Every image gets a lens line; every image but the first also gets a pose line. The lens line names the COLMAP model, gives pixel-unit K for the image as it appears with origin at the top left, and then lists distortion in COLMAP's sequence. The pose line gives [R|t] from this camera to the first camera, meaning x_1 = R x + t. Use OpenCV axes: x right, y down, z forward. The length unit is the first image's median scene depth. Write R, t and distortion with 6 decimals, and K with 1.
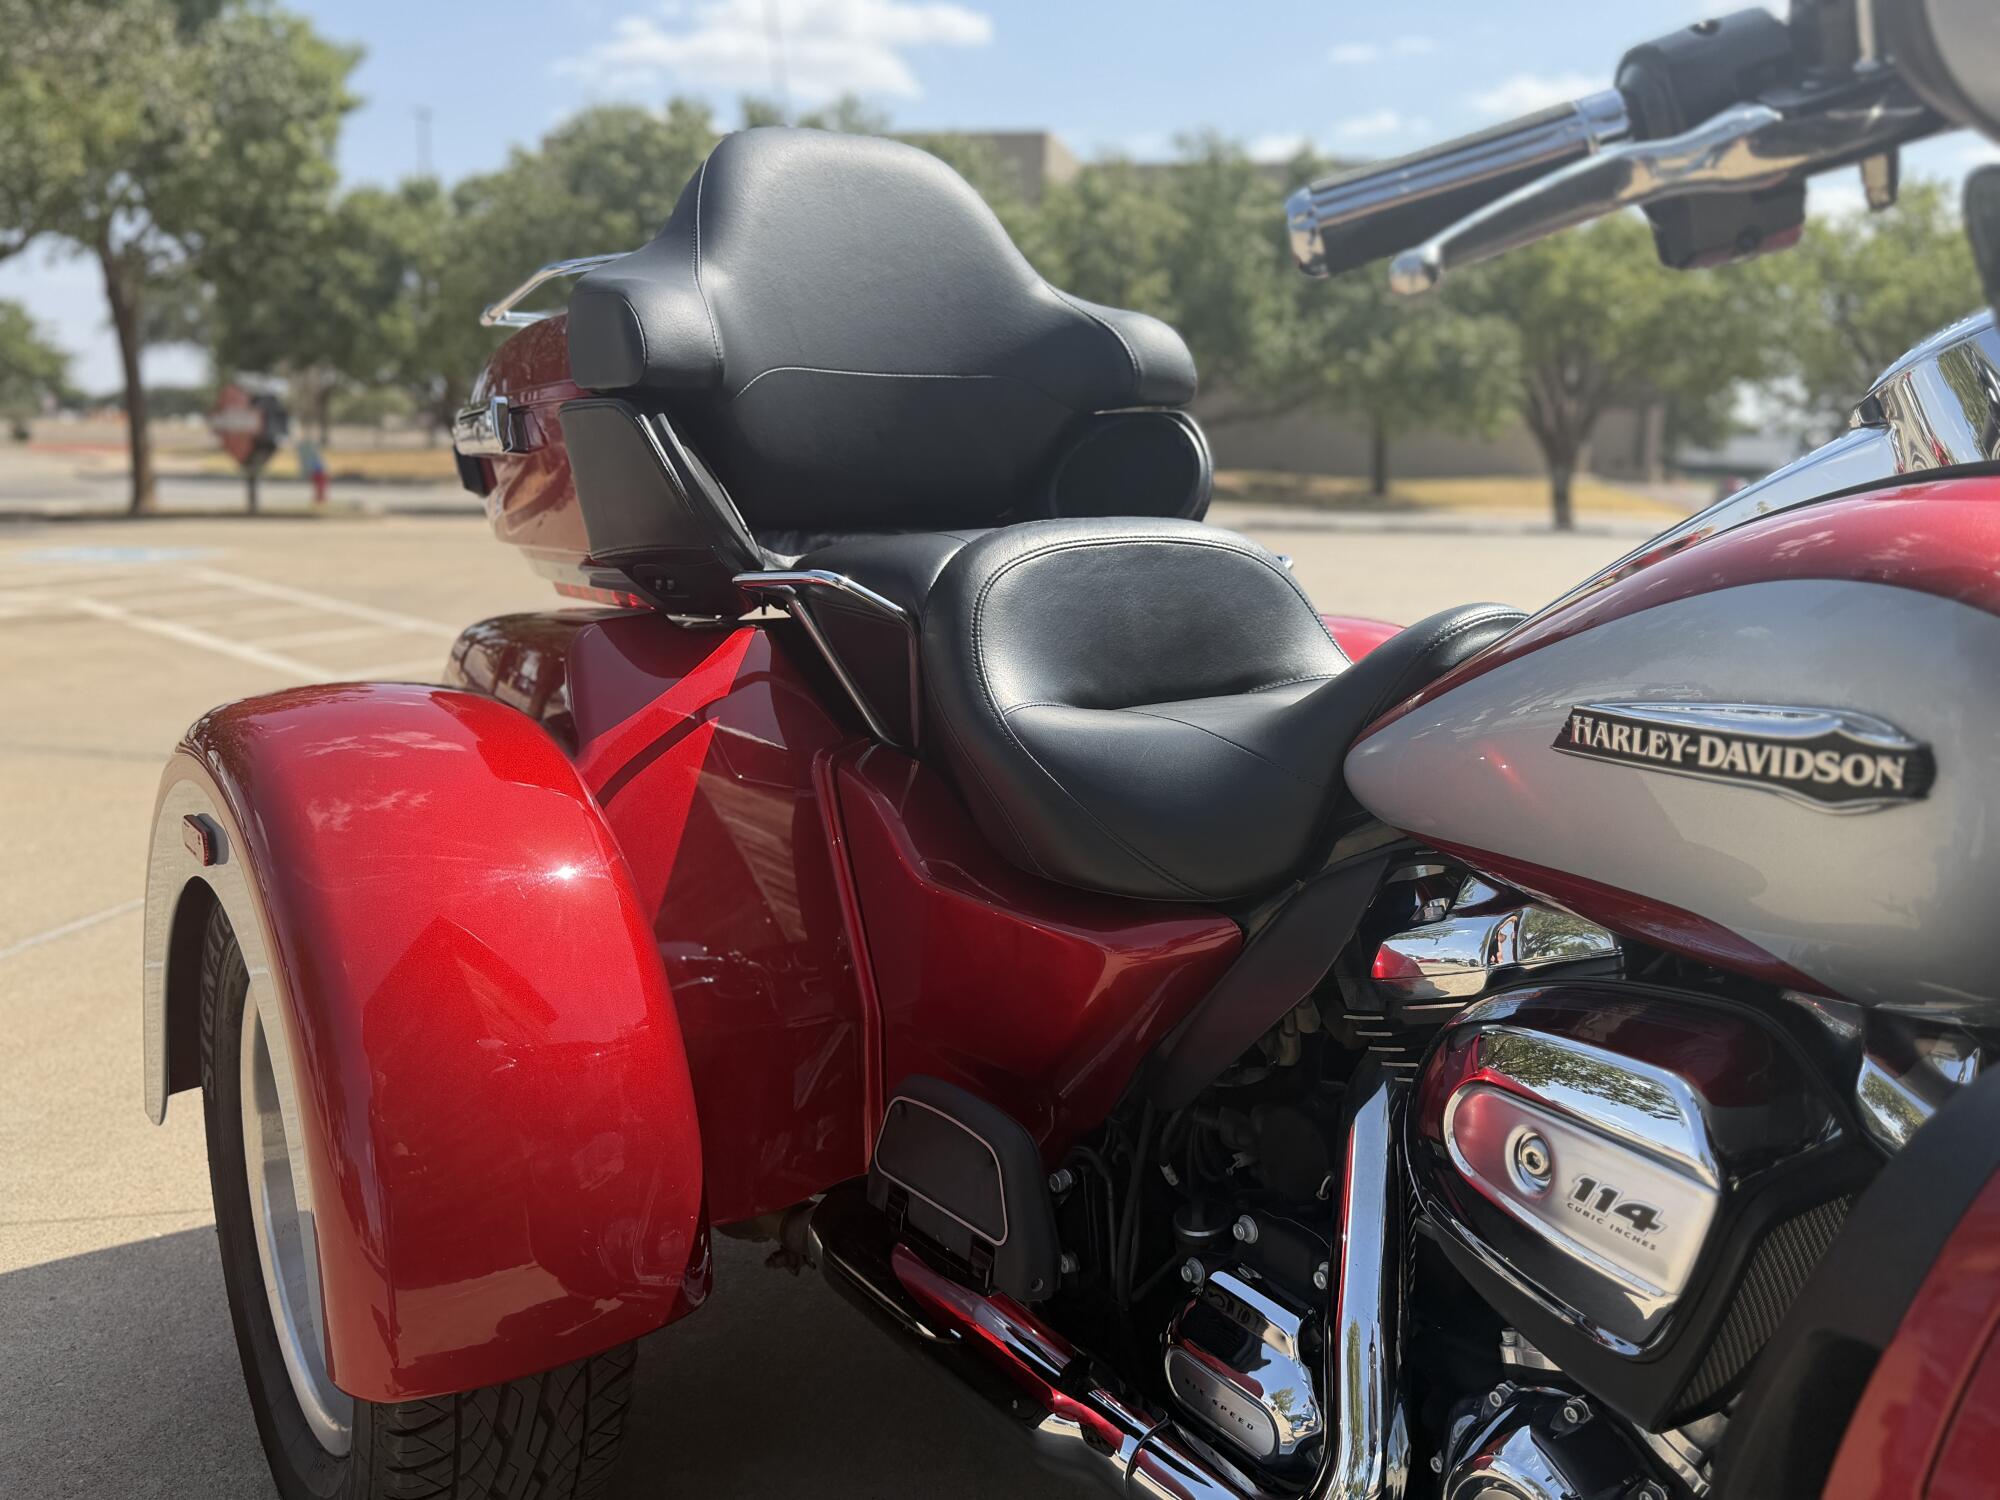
lens RADIAL K [[1689.0, 0, 979.7], [0, 1689.0, 766.0], [0, 0, 1]] dist [0.059814, -0.102119]
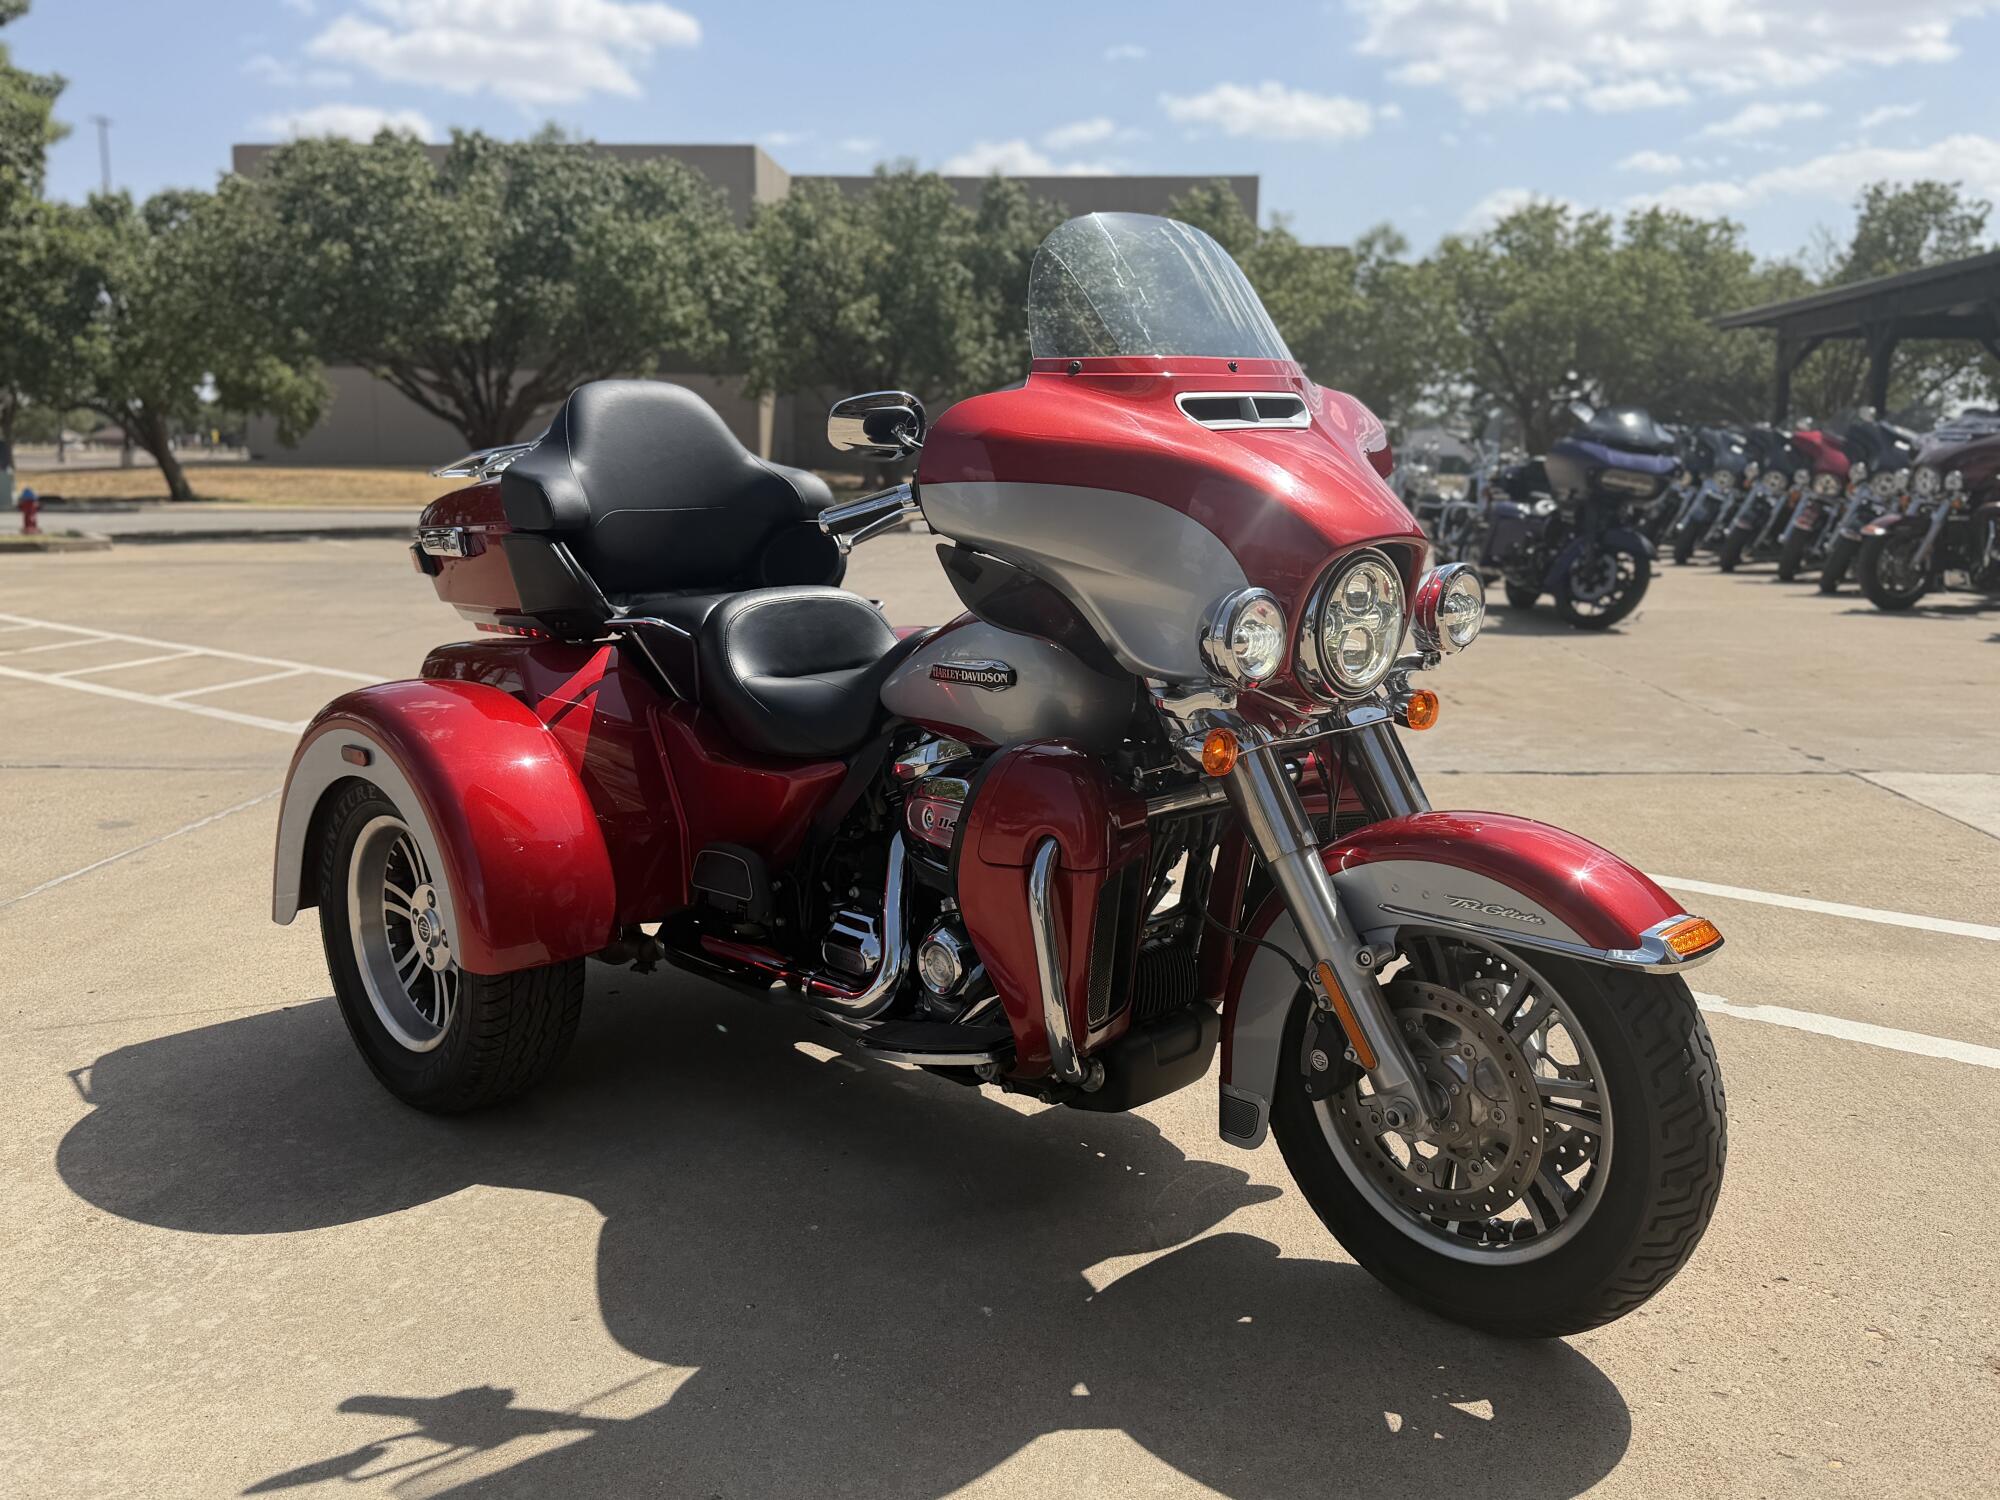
lens RADIAL K [[1689.0, 0, 984.8], [0, 1689.0, 733.3], [0, 0, 1]] dist [0.059814, -0.102119]
pose [[0.986637, -0.046292, 0.156216, -0.015048], [0.049192, 0.998681, -0.014745, 0.066738], [-0.155328, 0.022233, 0.987613, -0.952510]]
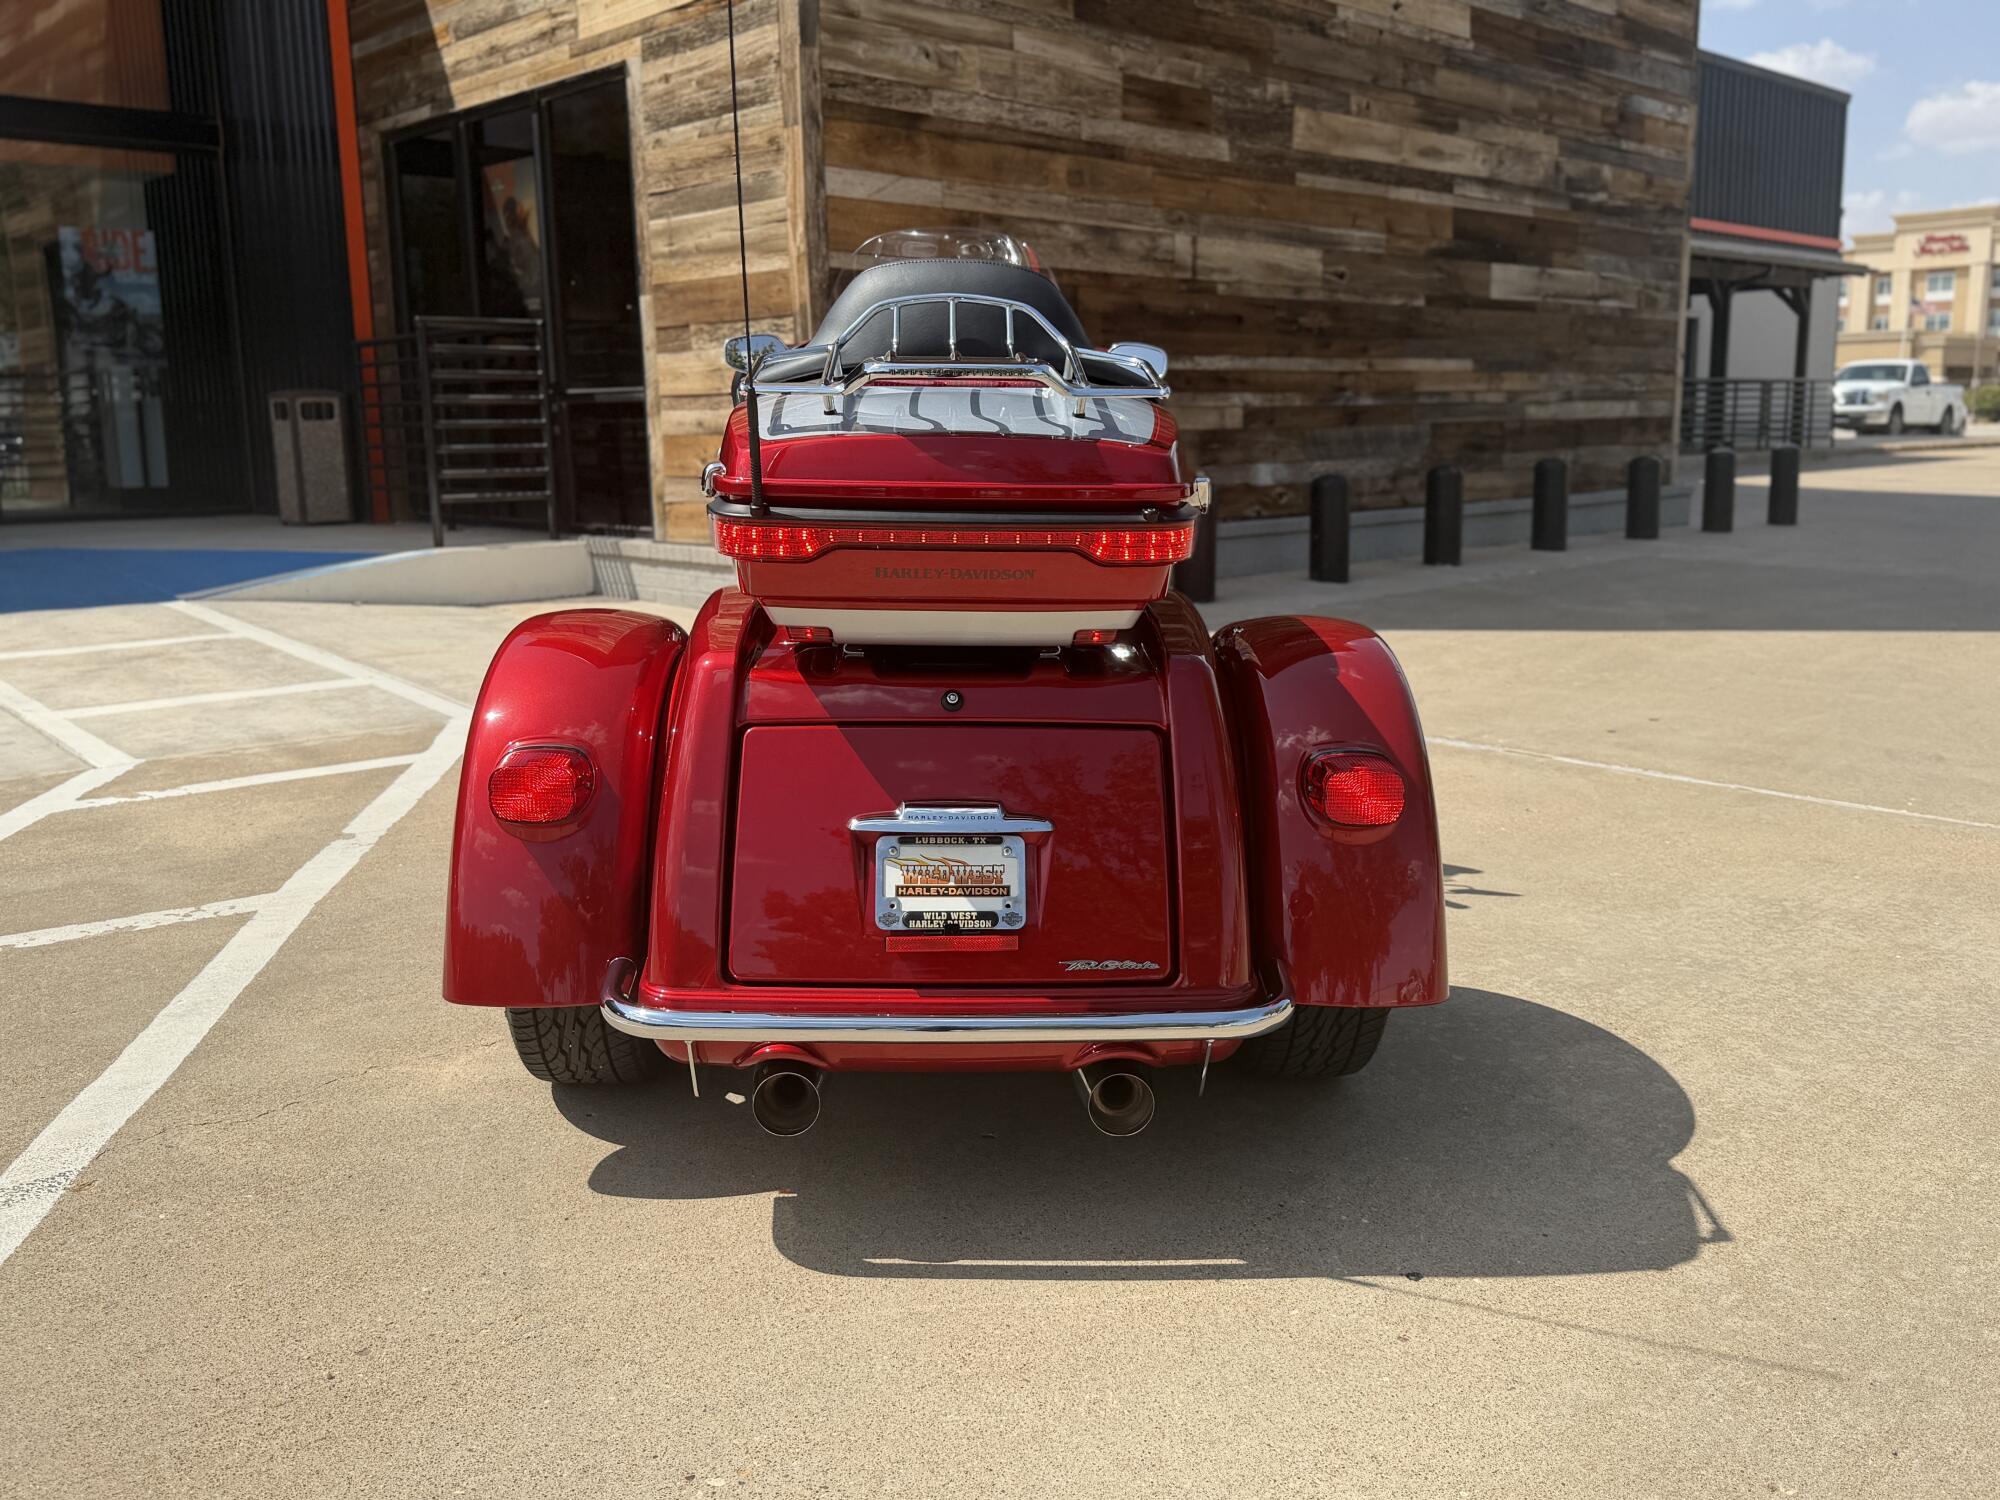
lens RADIAL K [[1689.0, 0, 980.2], [0, 1689.0, 745.9], [0, 0, 1]] dist [0.059814, -0.102119]
pose [[-0.841364, -0.118942, 0.527218, -0.914129], [0.086090, 0.933535, 0.347995, -0.514189], [-0.533568, 0.338179, -0.775204, 2.333308]]
